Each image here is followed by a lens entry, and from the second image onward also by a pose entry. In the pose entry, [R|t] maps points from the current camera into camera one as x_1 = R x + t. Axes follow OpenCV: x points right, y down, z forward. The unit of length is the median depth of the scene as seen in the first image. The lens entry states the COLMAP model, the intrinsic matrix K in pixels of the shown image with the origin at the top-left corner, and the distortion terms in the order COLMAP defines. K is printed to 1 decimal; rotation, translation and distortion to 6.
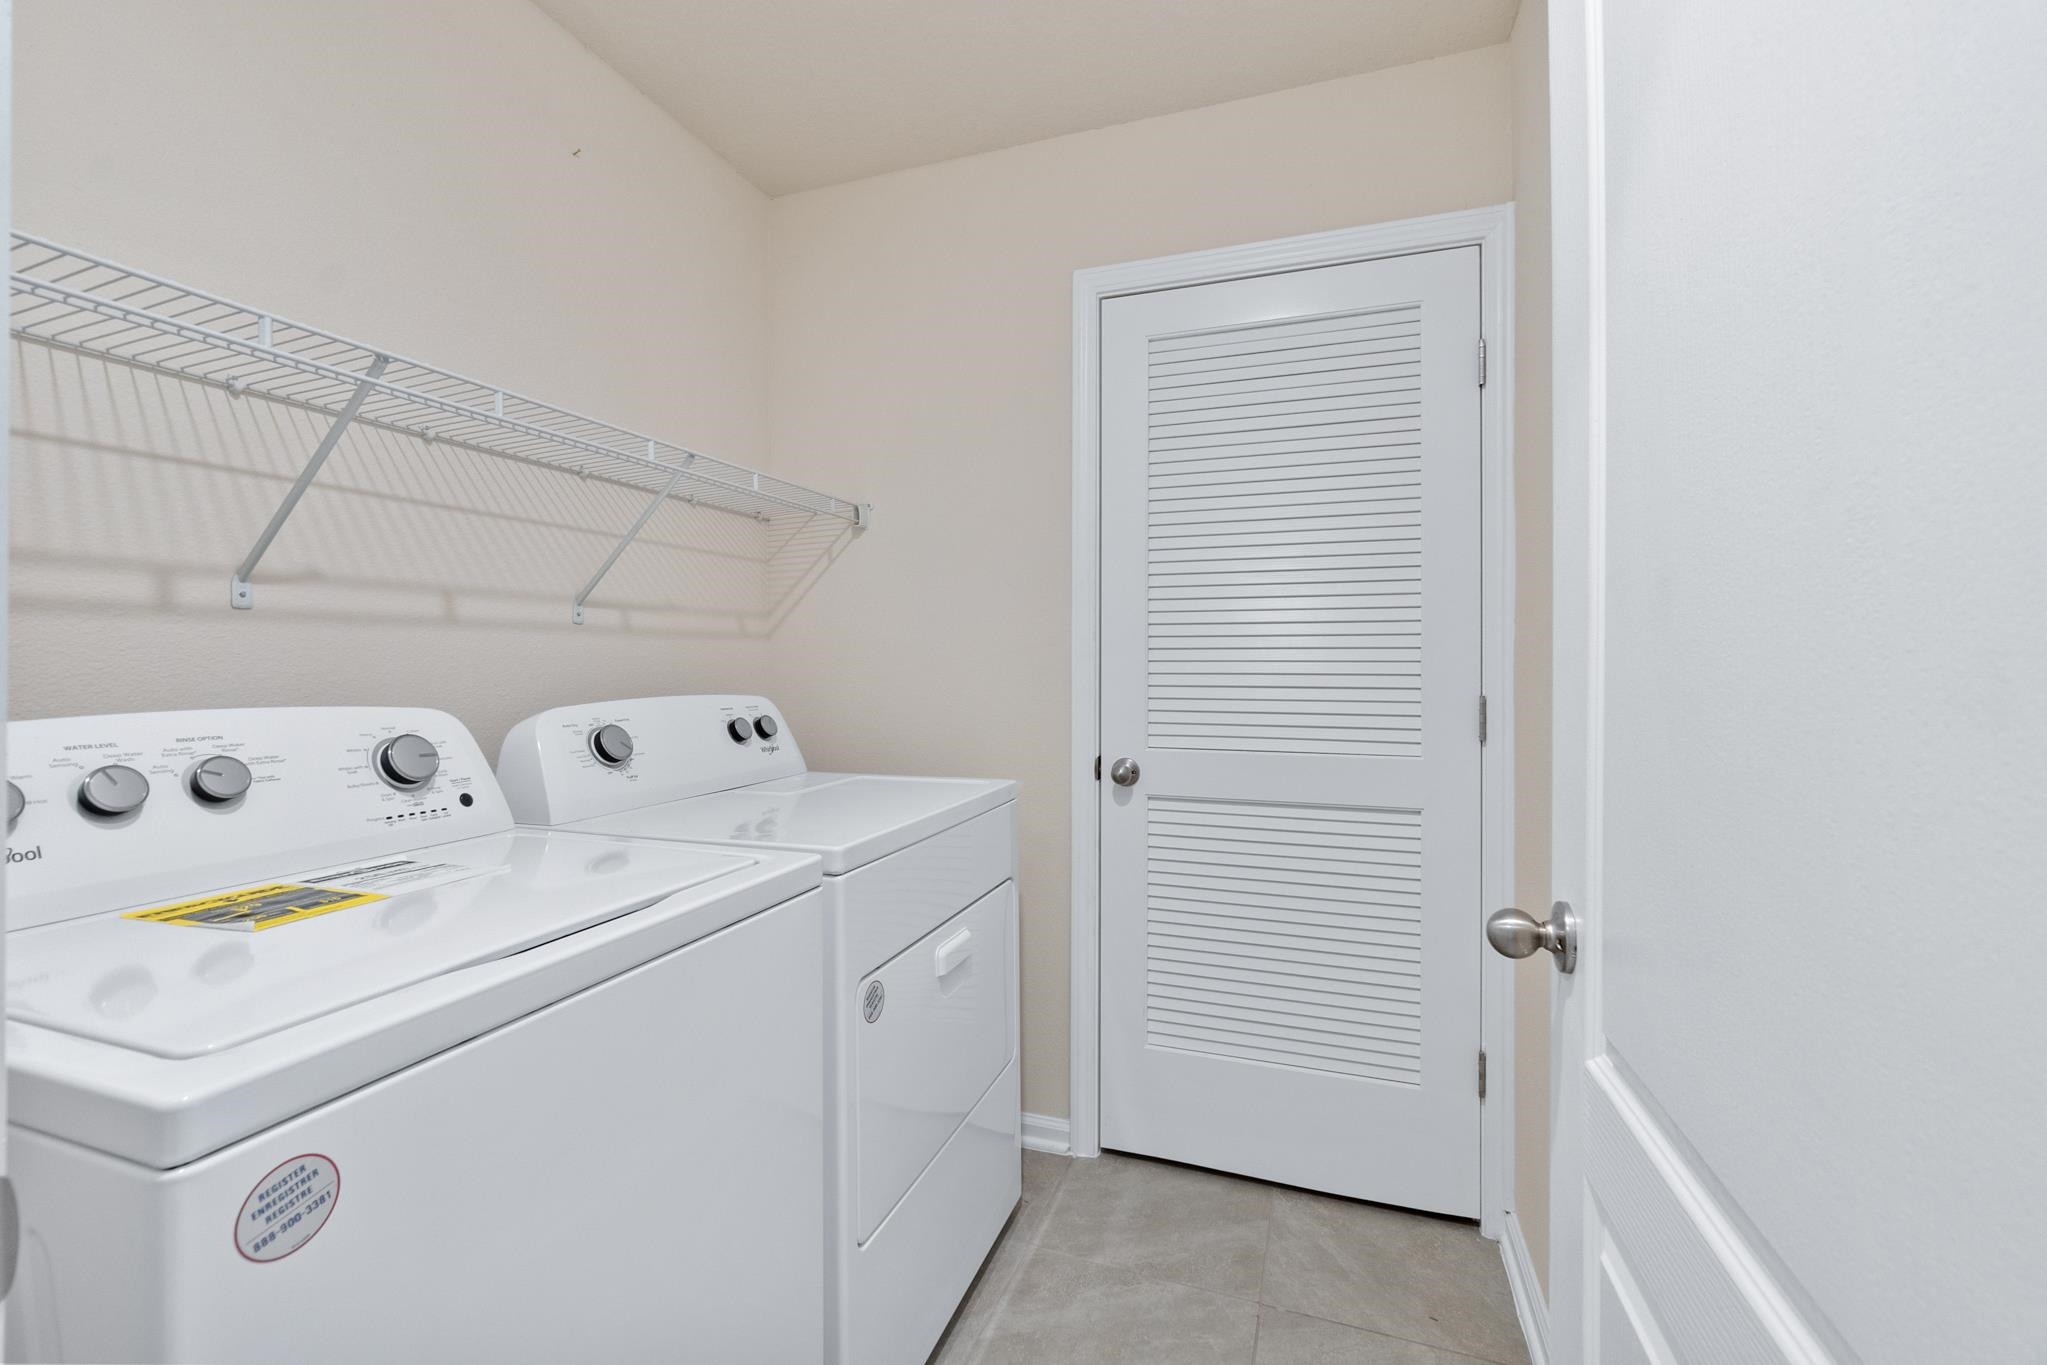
lens RADIAL K [[866.9, 0, 1020.3], [0, 866.9, 671.9], [0, 0, 1]] dist [0.000309, 0.000009]
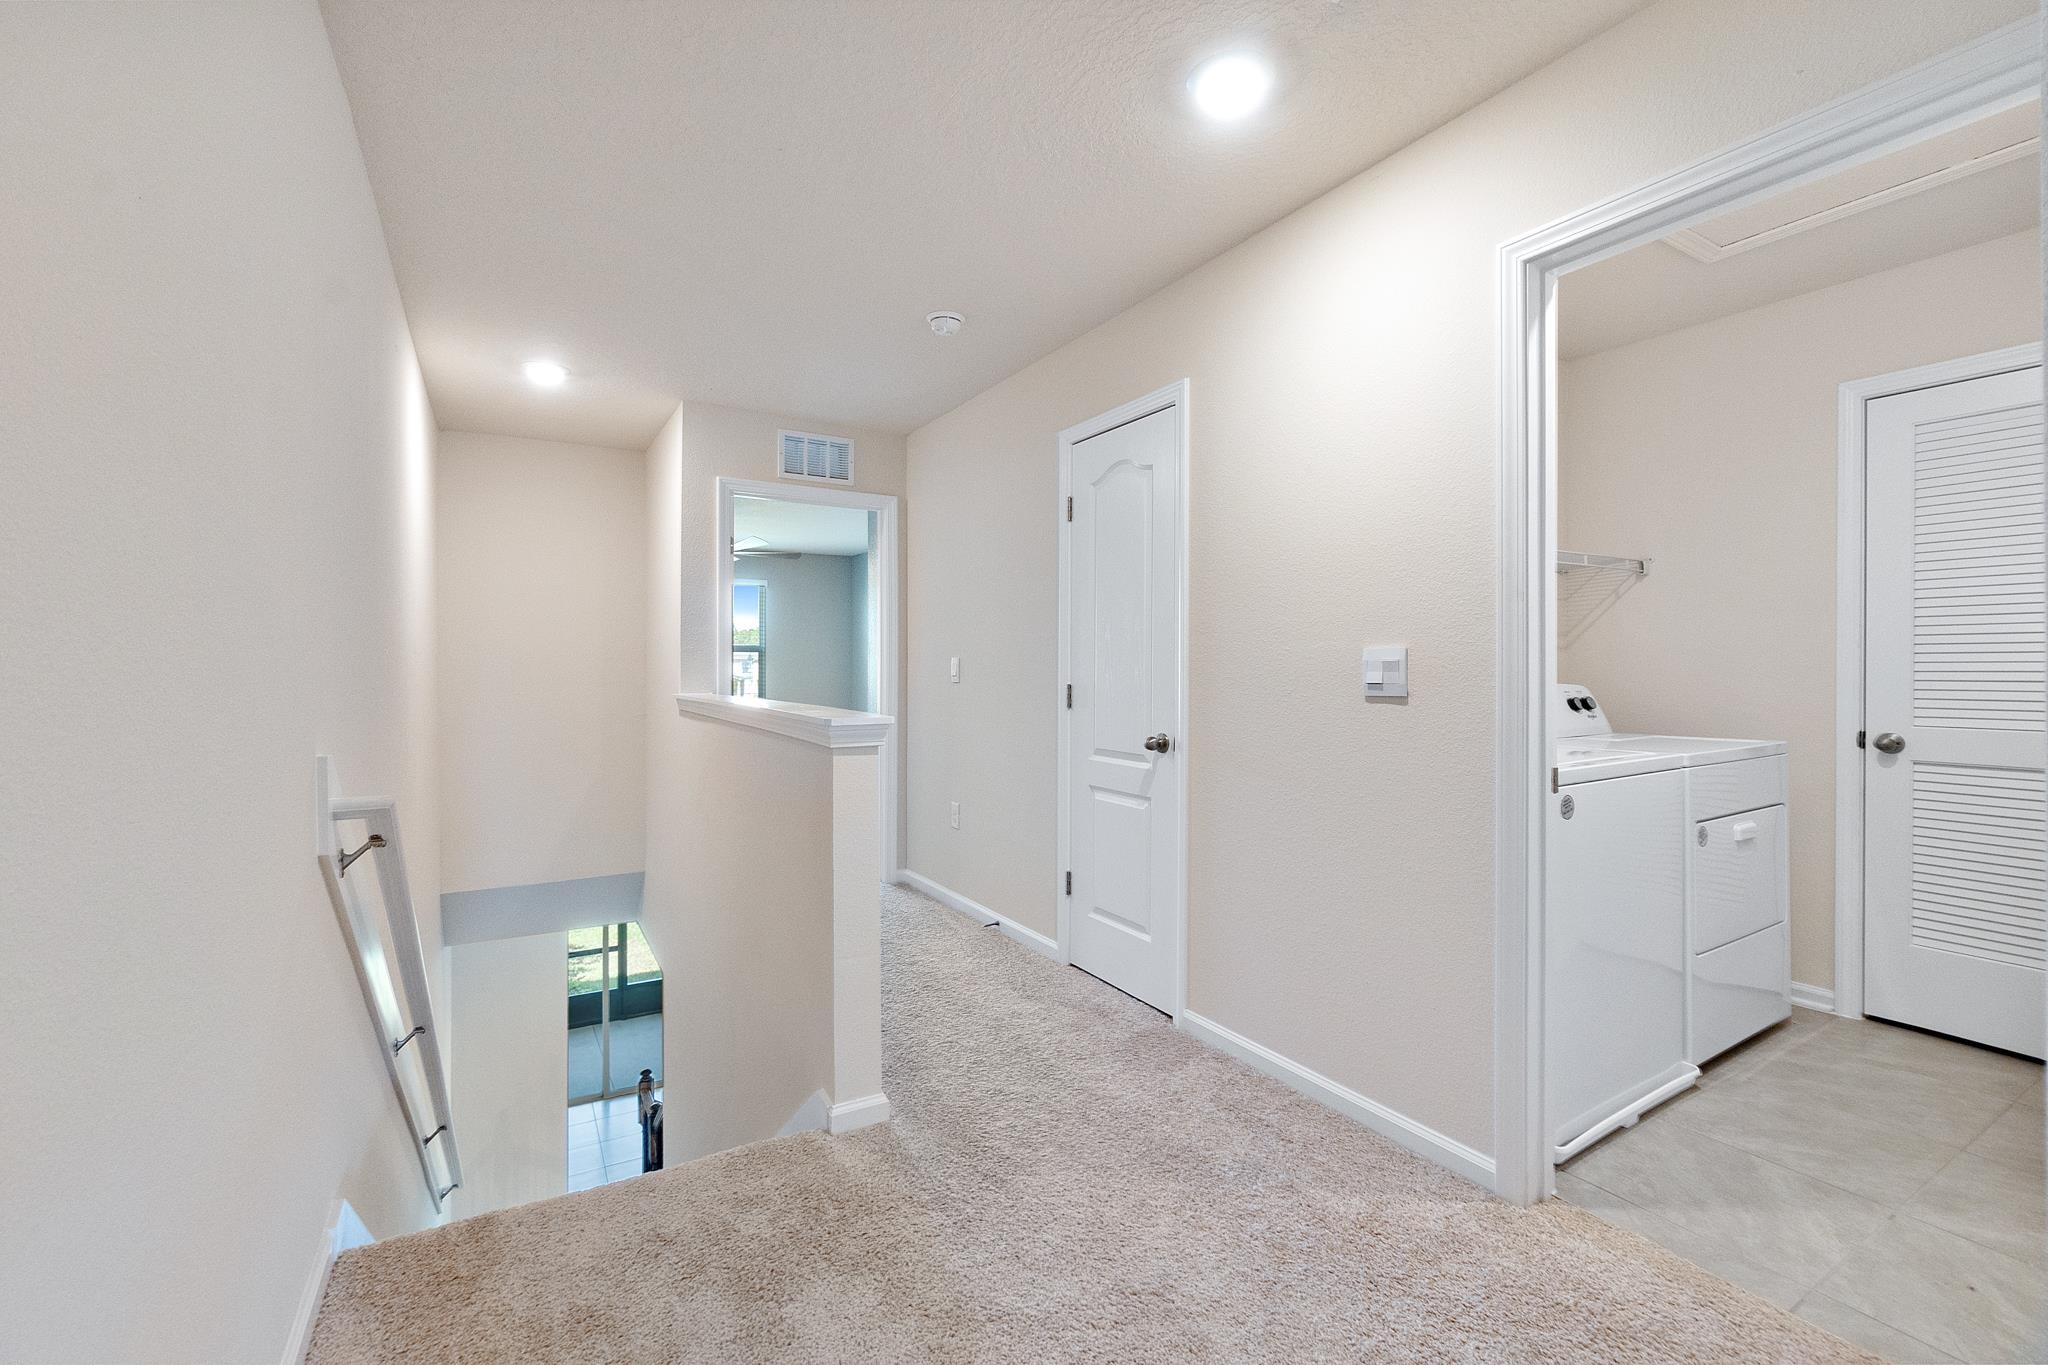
lens RADIAL K [[867.3, 0, 1020.8], [0, 867.3, 671.9], [0, 0, 1]] dist [0.000309, 0.000009]
pose [[0.773360, 0.002232, -0.633963, -0.073395], [-0.002409, 0.999997, 0.000583, 0.004256], [0.633963, 0.001076, 0.773363, -0.949264]]
